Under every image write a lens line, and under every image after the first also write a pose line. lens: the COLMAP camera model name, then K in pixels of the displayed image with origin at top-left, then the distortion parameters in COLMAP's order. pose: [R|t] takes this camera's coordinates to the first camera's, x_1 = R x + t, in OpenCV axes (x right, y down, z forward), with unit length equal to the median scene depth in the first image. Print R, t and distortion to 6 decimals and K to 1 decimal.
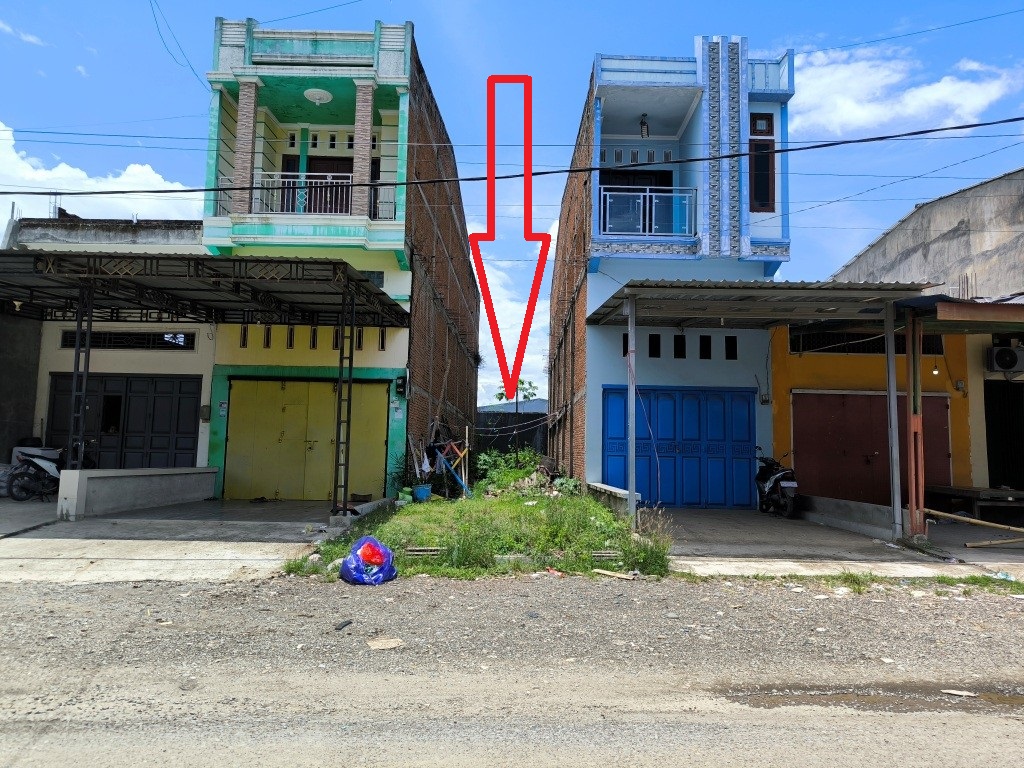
lens RADIAL K [[707.7, 0, 510.3], [0, 707.7, 382.4], [0, 0, 1]] dist [0.065866, -0.057711]
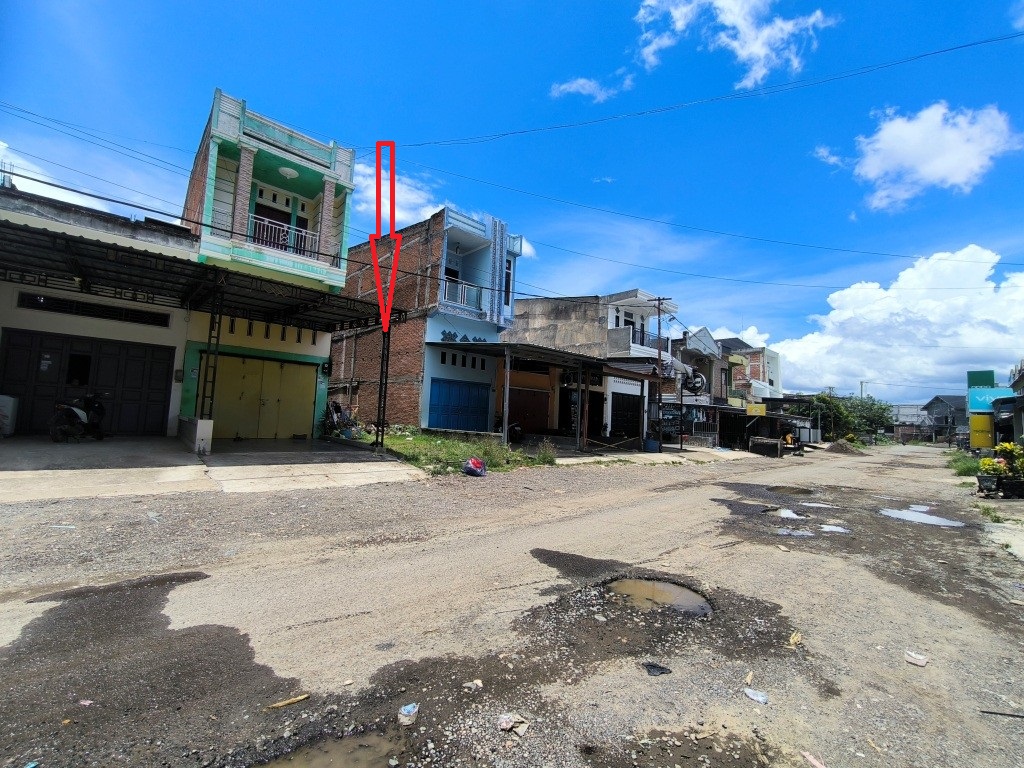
lens RADIAL K [[438.0, 0, 507.1], [0, 438.0, 385.4], [0, 0, 1]] dist [-0.019281, 0.009539]
pose [[0.741937, 0.063991, 0.667408, -0.587628], [-0.100619, 0.994789, 0.016474, -0.016511], [-0.662876, -0.079377, 0.744510, -0.027838]]
